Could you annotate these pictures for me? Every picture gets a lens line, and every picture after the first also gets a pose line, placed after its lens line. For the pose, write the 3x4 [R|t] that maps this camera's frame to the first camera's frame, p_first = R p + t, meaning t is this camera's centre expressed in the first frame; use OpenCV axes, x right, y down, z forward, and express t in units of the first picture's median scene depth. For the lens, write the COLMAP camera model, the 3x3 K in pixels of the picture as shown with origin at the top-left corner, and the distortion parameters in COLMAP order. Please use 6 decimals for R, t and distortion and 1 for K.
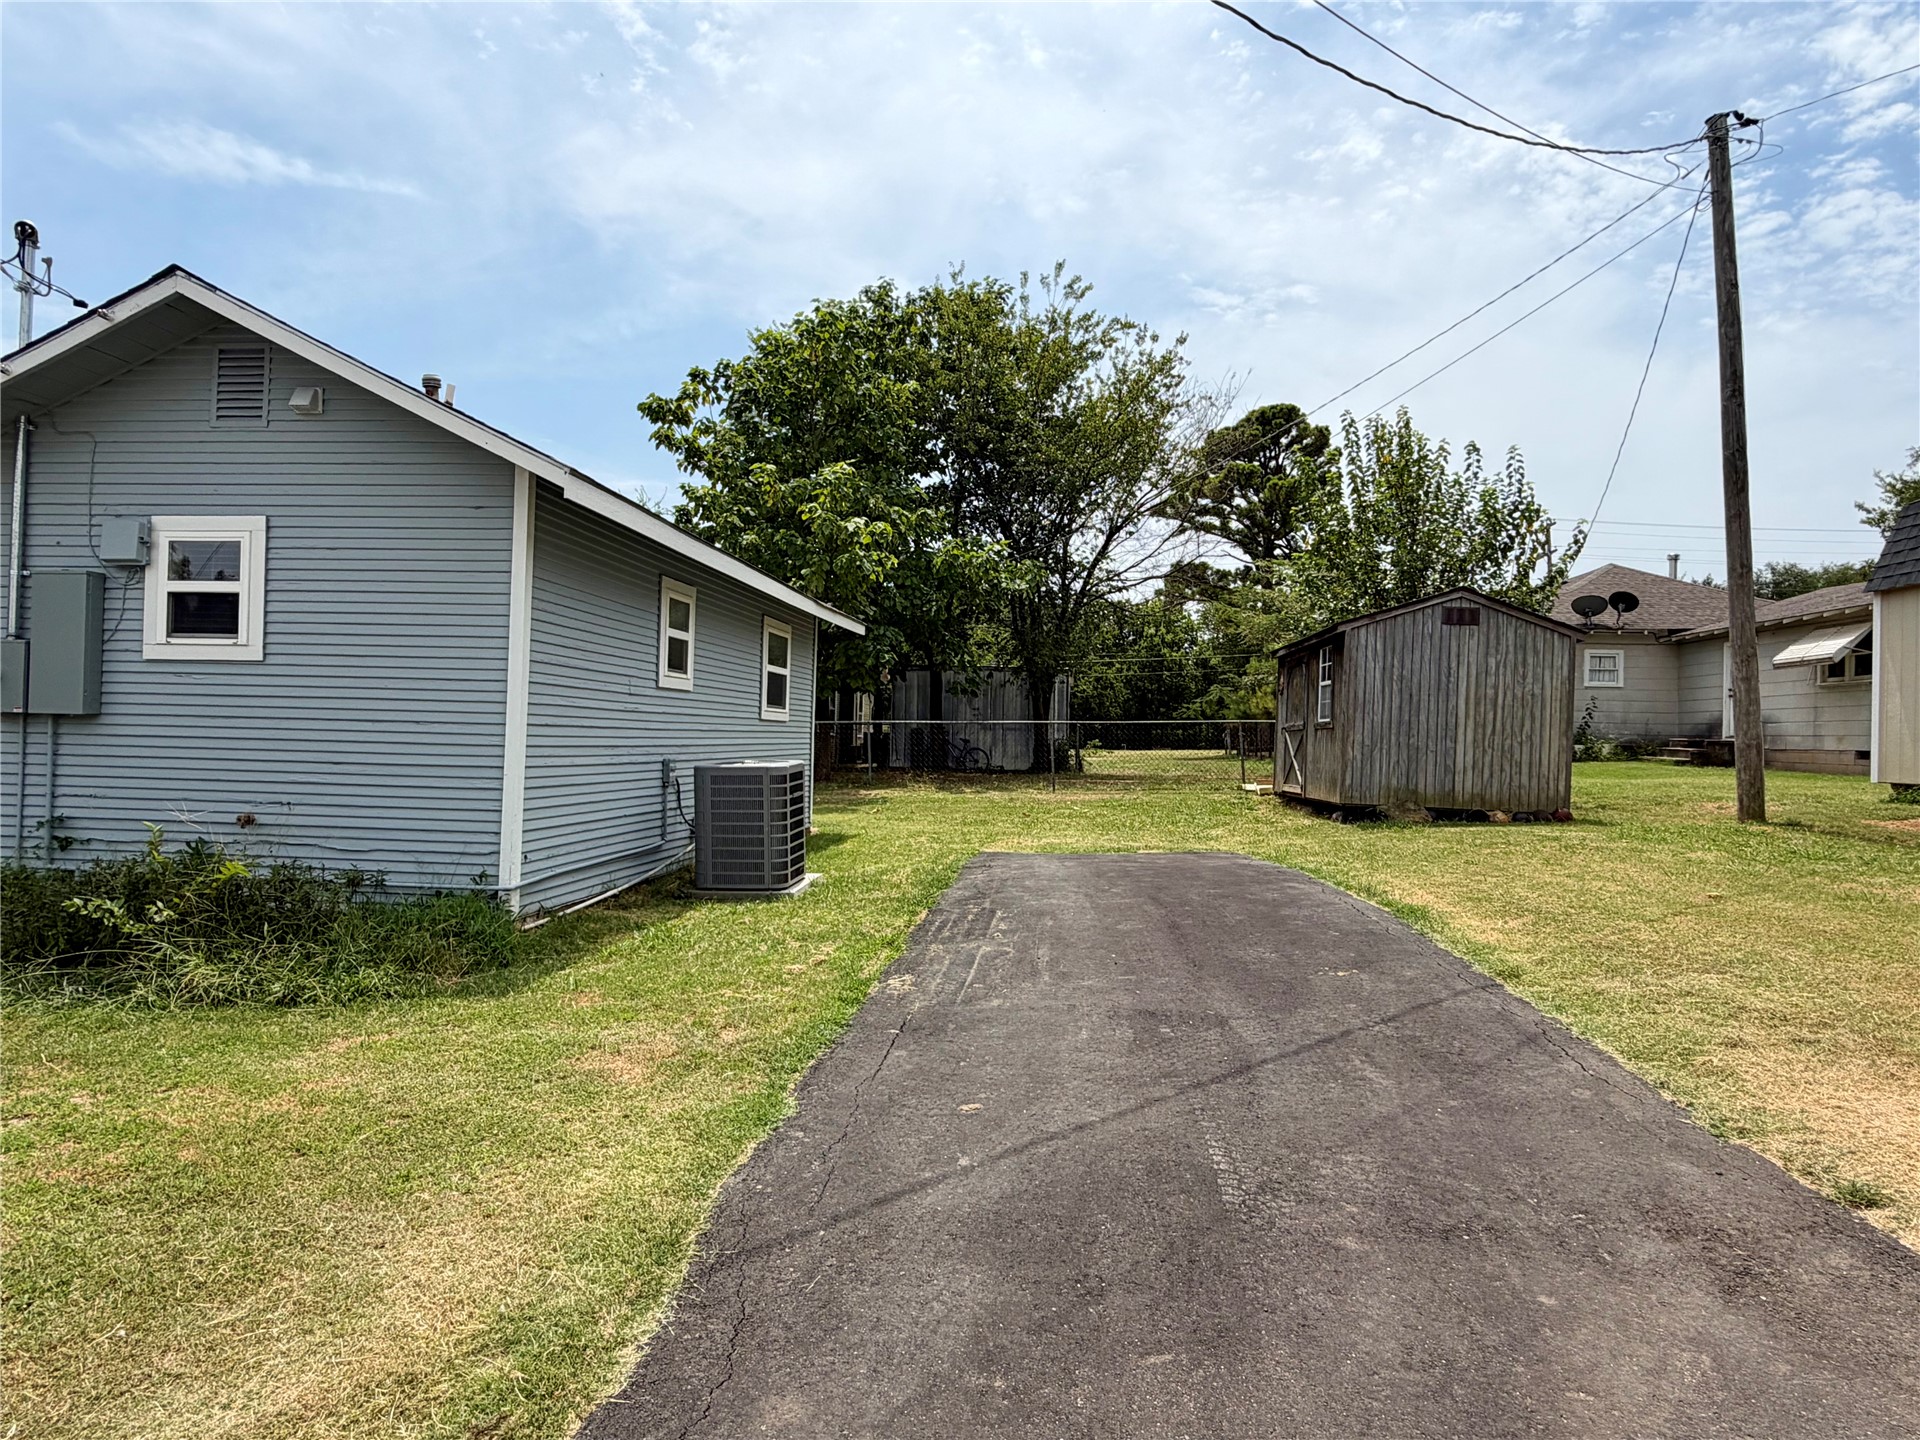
lens RADIAL K [[1125.8, 0, 954.0], [0, 1125.8, 725.1], [0, 0, 1]] dist [0.000892, 0.000281]
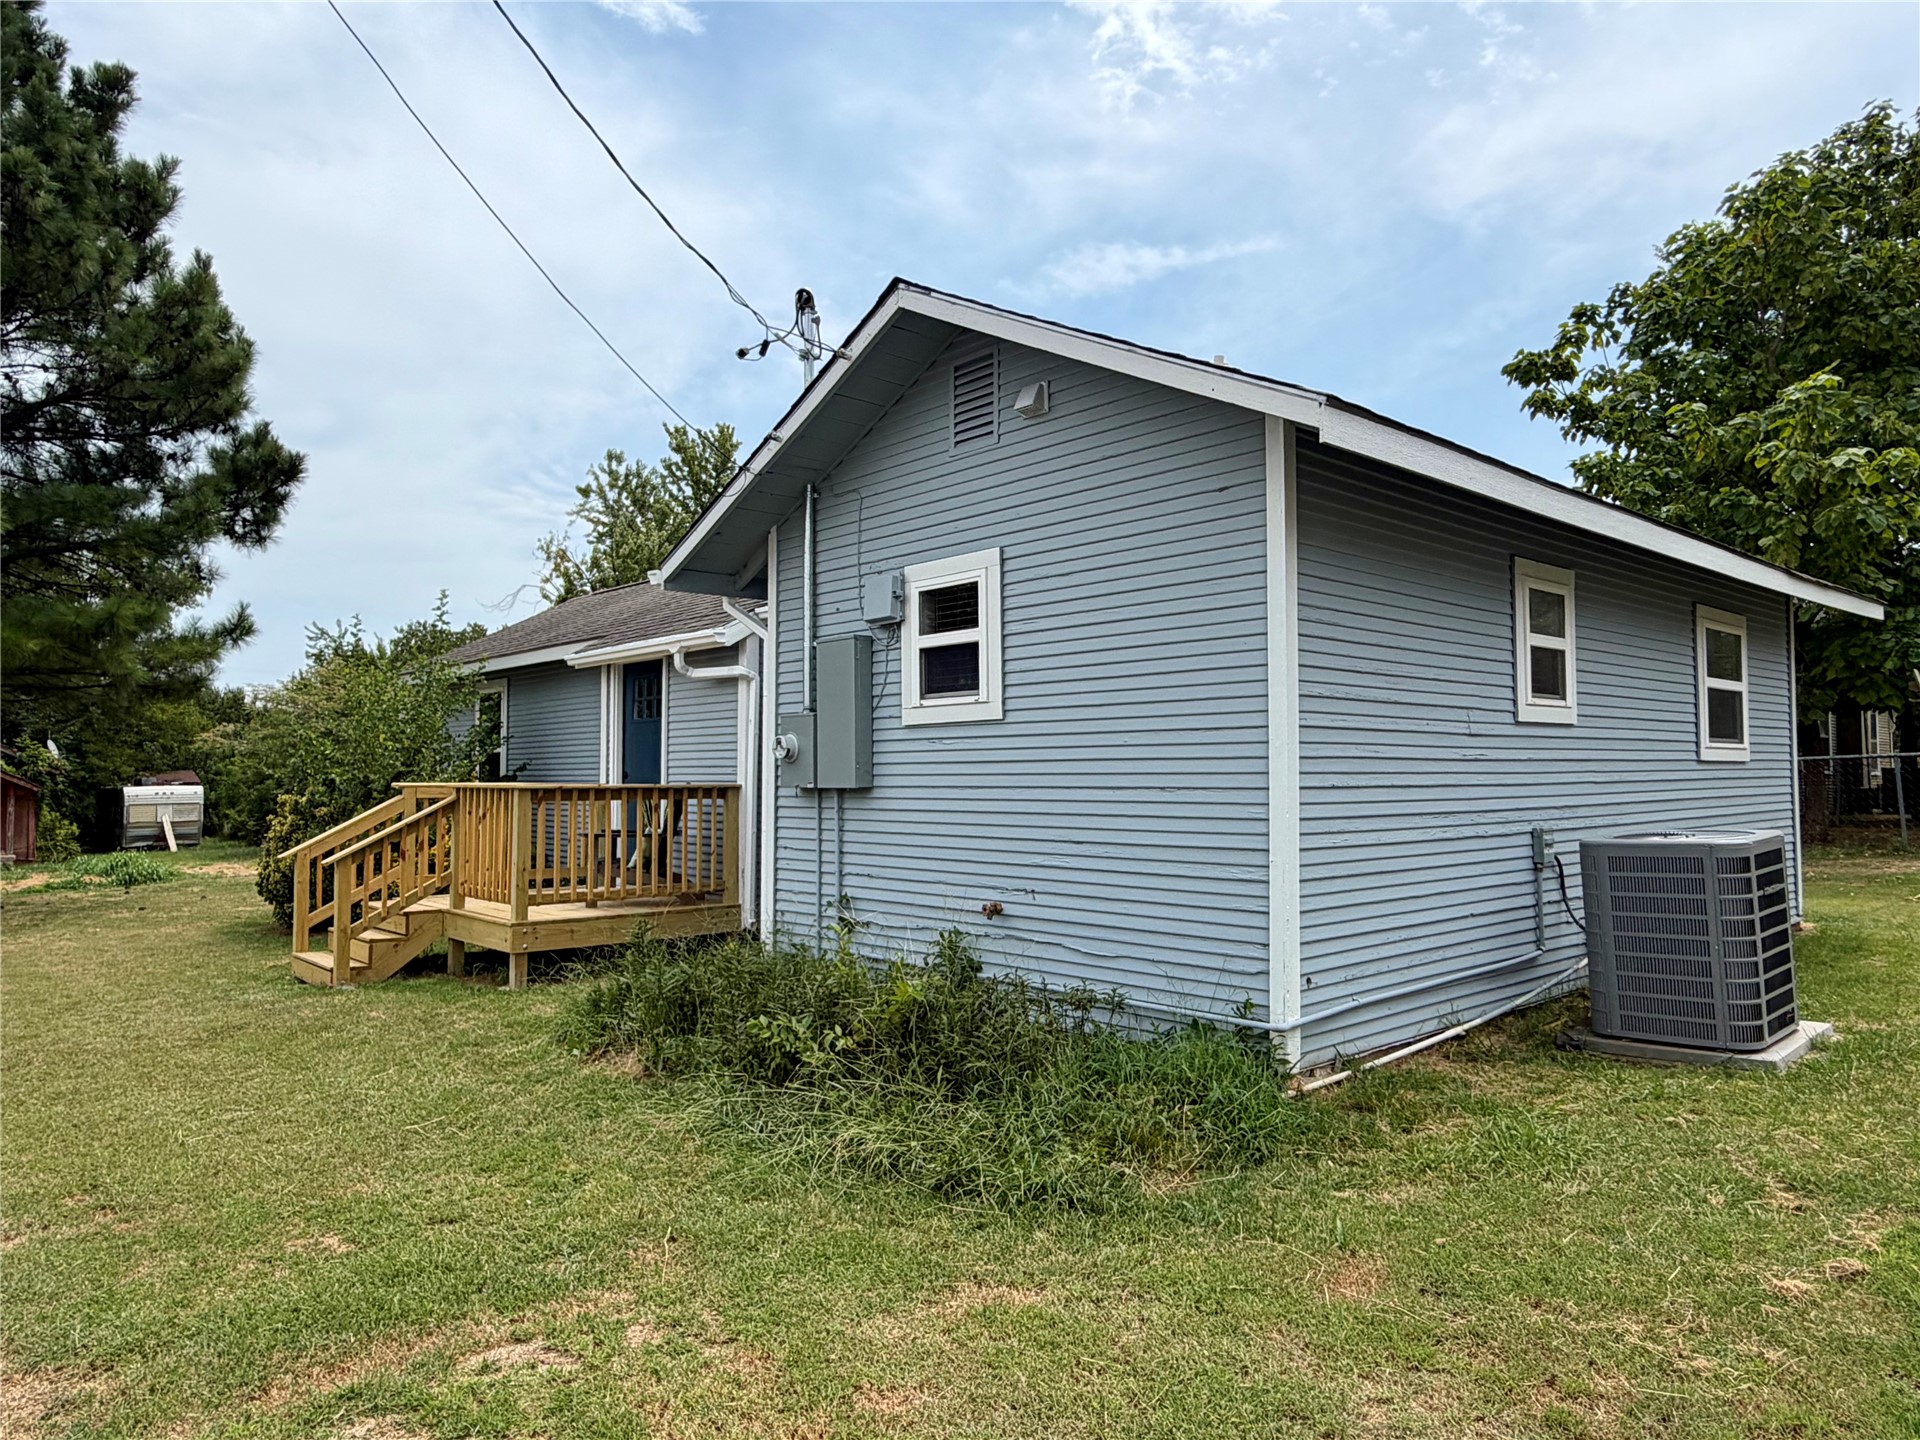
lens RADIAL K [[1221.6, 0, 955.4], [0, 1221.6, 727.0], [0, 0, 1]] dist [0.000587, -0.003157]
pose [[0.747999, -0.056463, -0.661293, -0.031556], [0.033099, 0.998308, -0.047799, -0.007025], [0.662874, 0.013866, 0.748603, 0.234936]]
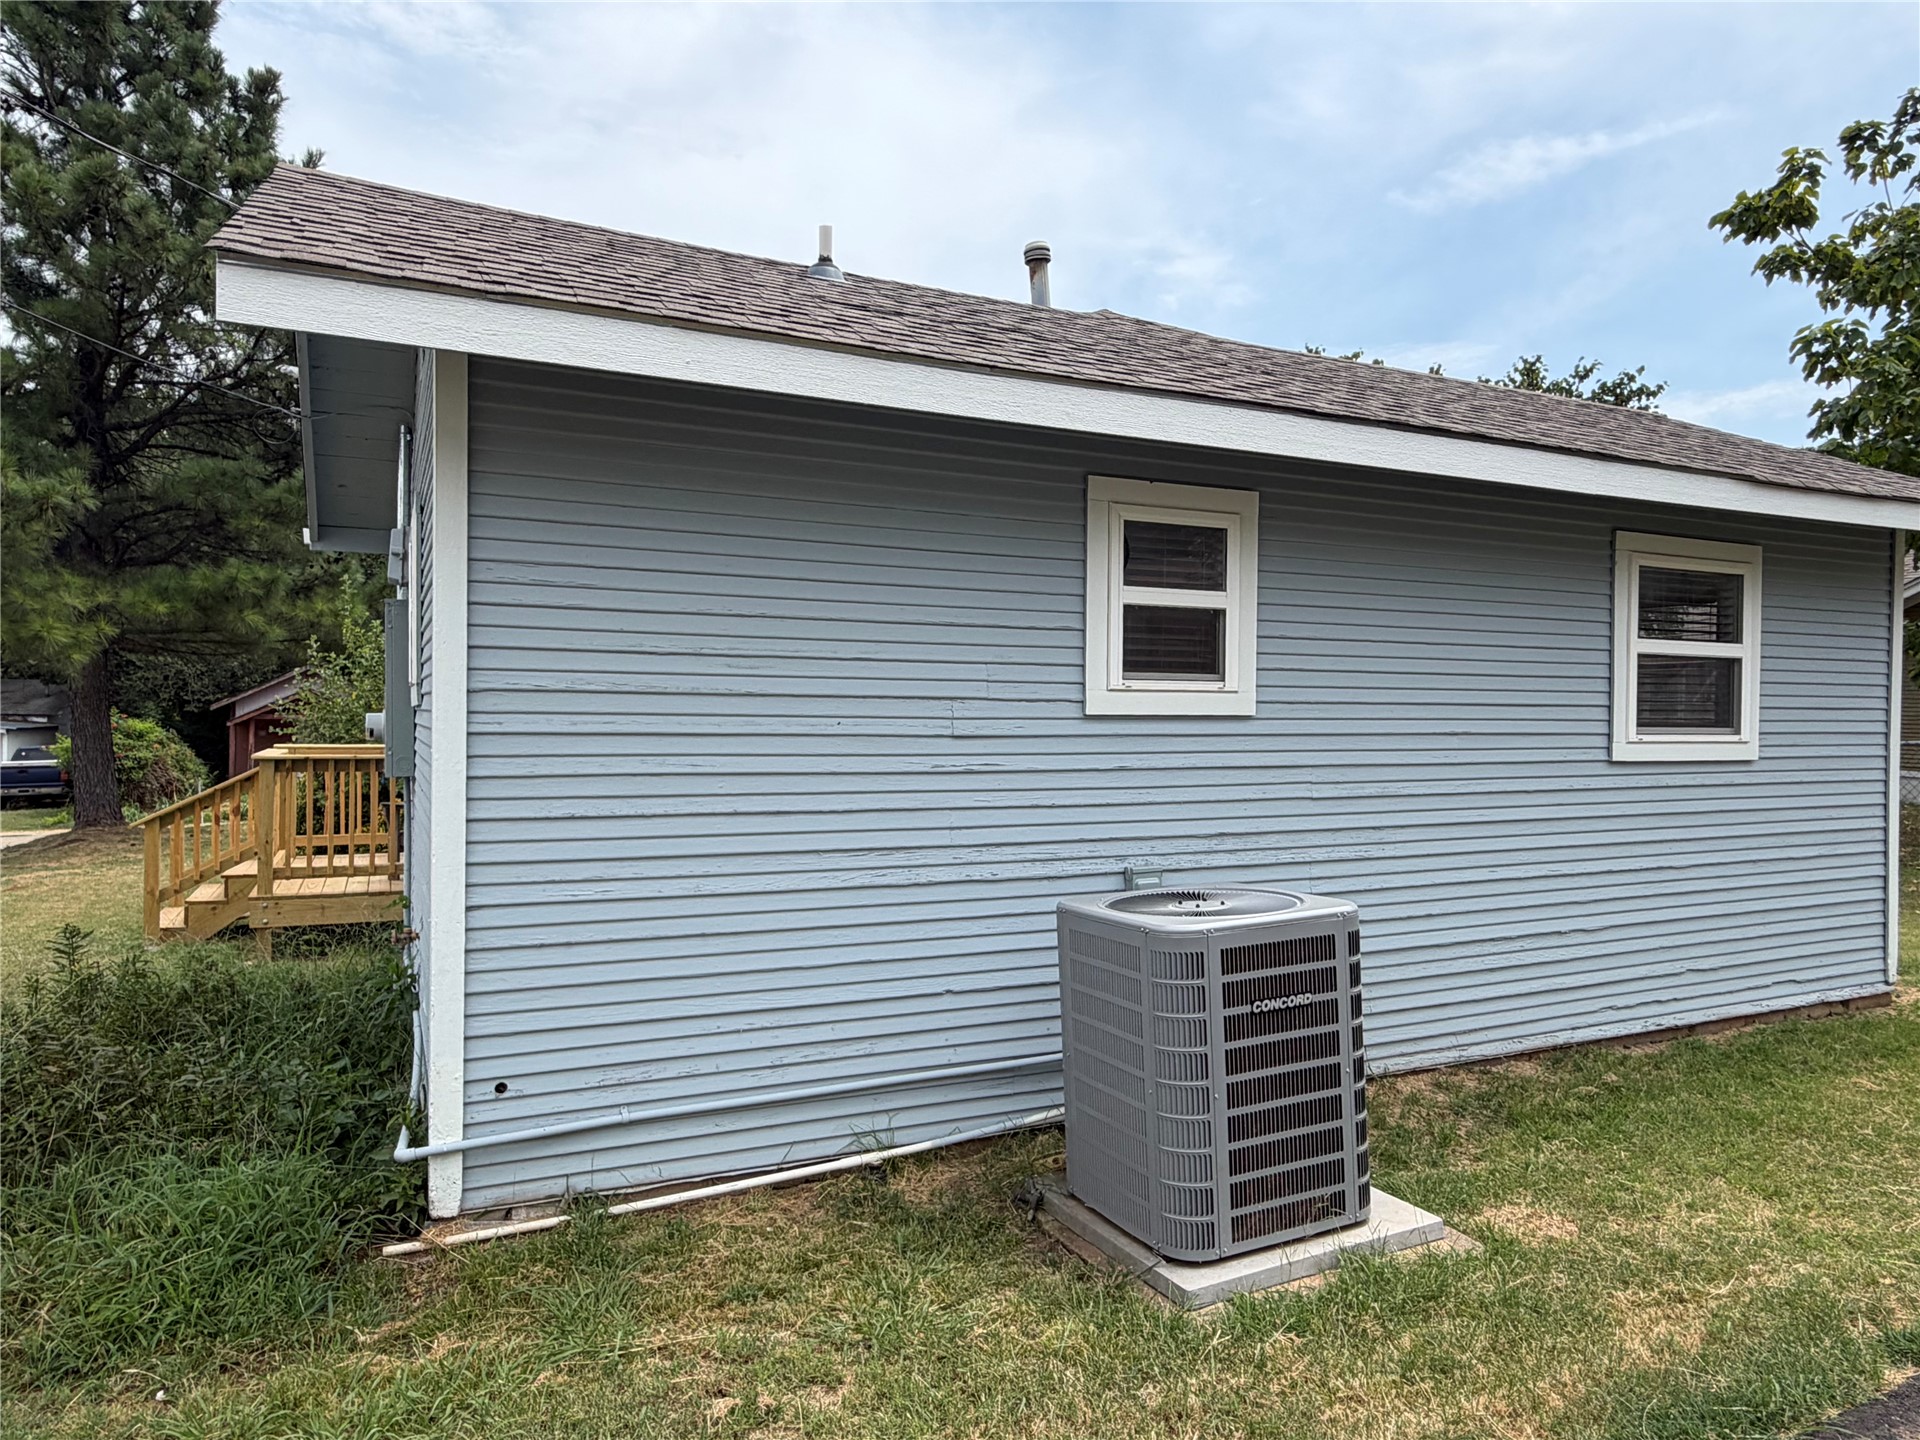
lens RADIAL K [[1199.4, 0, 971.4], [0, 1199.4, 738.7], [0, 0, 1]] dist [-0.001010, -0.001675]
pose [[0.524208, -0.005133, -0.851574, 0.139240], [0.015926, 0.999866, 0.003777, -0.027138], [0.851441, -0.015542, 0.524220, 0.715344]]
